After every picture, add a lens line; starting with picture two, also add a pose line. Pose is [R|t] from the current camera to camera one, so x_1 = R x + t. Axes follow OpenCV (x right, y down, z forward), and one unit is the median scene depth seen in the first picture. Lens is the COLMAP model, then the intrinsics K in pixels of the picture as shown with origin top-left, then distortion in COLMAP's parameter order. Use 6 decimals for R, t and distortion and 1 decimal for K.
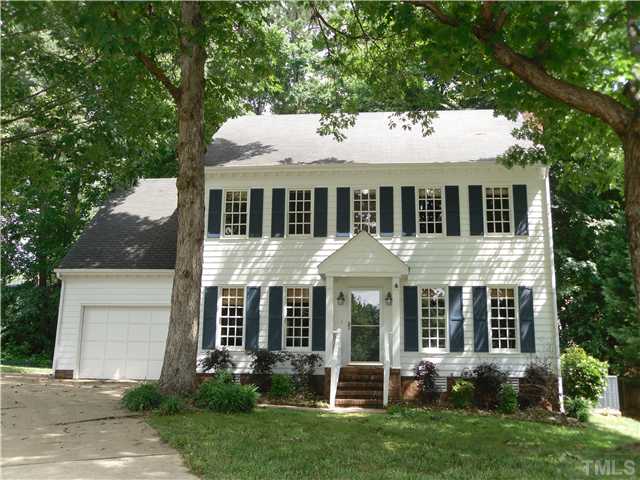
lens RADIAL K [[631.7, 0, 322.1], [0, 631.7, 215.5], [0, 0, 1]] dist [-0.095671, 0.201677]
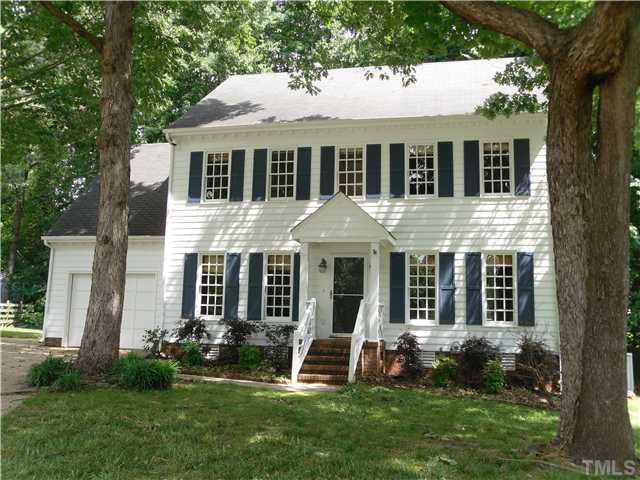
lens RADIAL K [[631.7, 0, 322.1], [0, 631.7, 215.5], [0, 0, 1]] dist [-0.095671, 0.201677]
pose [[0.993182, -0.009468, -0.116191, 0.137914], [0.015473, 0.998584, 0.050889, 0.010123], [0.115545, -0.052340, 0.991922, 0.080187]]
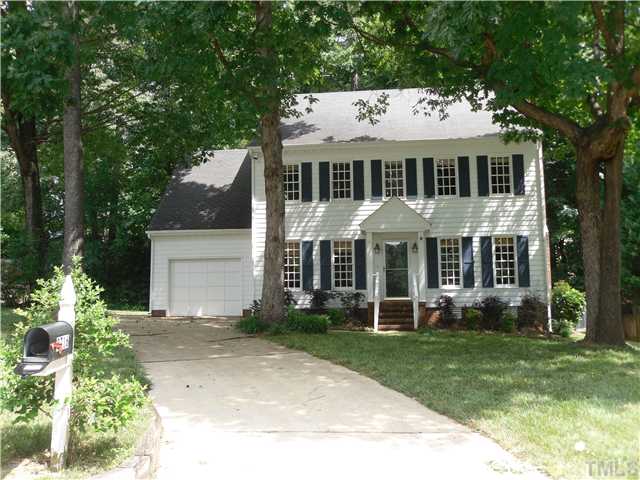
lens RADIAL K [[631.7, 0, 322.1], [0, 631.7, 215.5], [0, 0, 1]] dist [-0.095671, 0.201677]
pose [[0.999401, -0.028117, -0.020157, -0.053390], [0.029903, 0.995064, 0.094618, -0.058540], [0.017398, -0.095164, 0.995310, -0.262766]]
